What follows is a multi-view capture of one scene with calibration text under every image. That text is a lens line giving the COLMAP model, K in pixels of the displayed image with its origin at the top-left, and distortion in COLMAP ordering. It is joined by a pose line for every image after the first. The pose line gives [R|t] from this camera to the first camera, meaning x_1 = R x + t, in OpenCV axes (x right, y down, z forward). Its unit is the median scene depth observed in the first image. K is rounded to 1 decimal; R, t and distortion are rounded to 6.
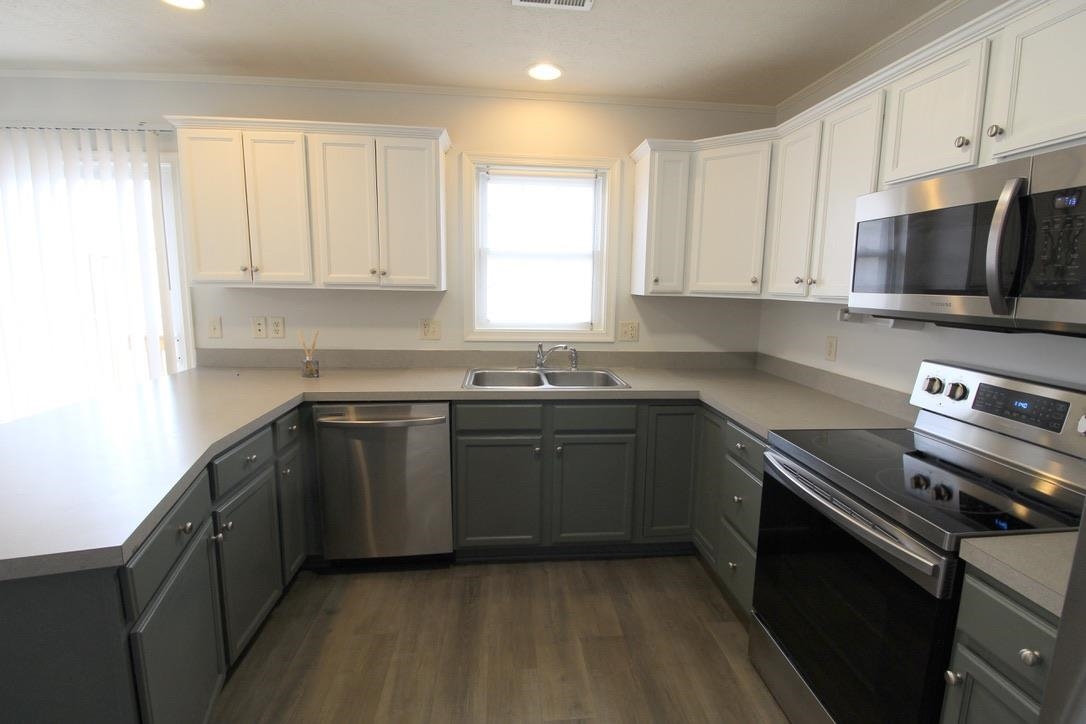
lens RADIAL K [[501.7, 0, 552.1], [0, 501.7, 355.5], [0, 0, 1]] dist [0.005011, -0.015558]
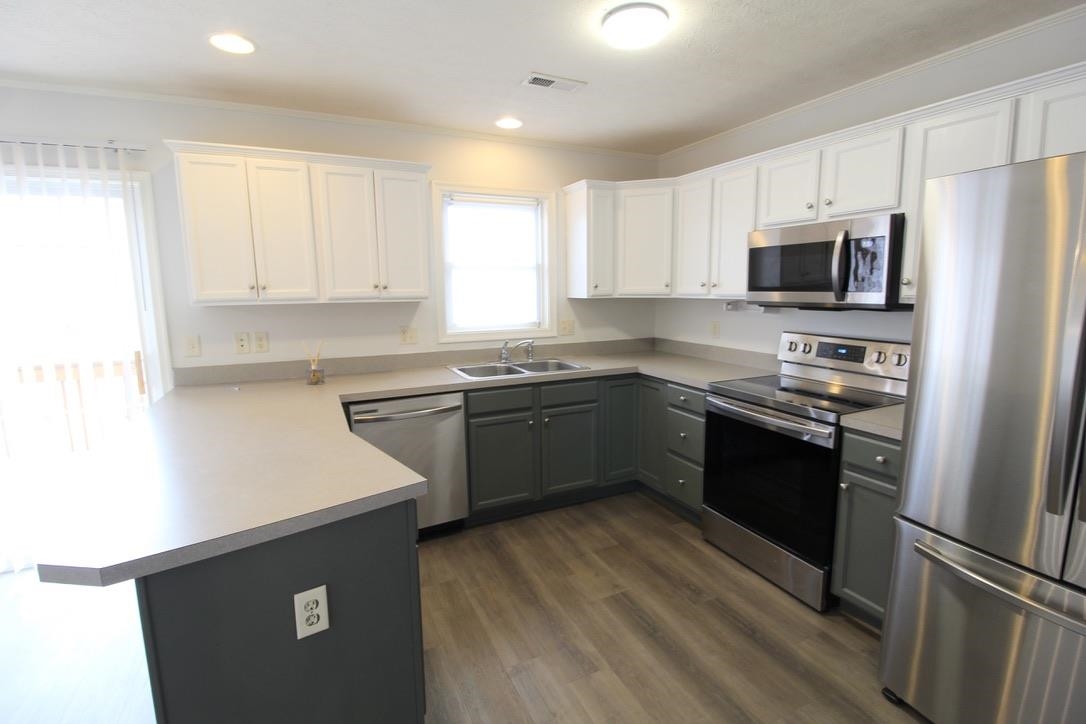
lens RADIAL K [[501.7, 0, 552.1], [0, 501.7, 355.5], [0, 0, 1]] dist [0.005011, -0.015558]
pose [[0.937872, -0.075392, 0.338693, -0.383409], [0.077282, 0.996978, 0.007923, 0.011907], [-0.338267, 0.018744, 0.940864, -0.206114]]
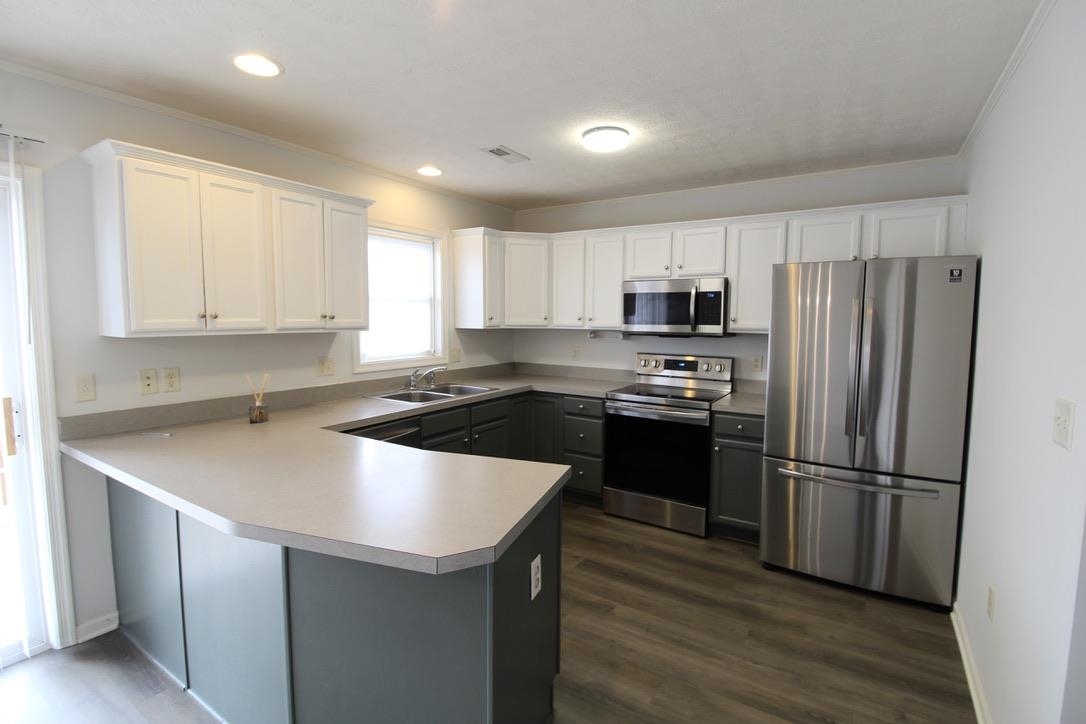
lens RADIAL K [[501.7, 0, 552.1], [0, 501.7, 355.5], [0, 0, 1]] dist [0.005011, -0.015558]
pose [[0.615767, -0.076922, 0.784165, -0.937285], [0.118677, 0.992924, 0.004208, -0.025162], [-0.778940, 0.090471, 0.620538, -0.079190]]
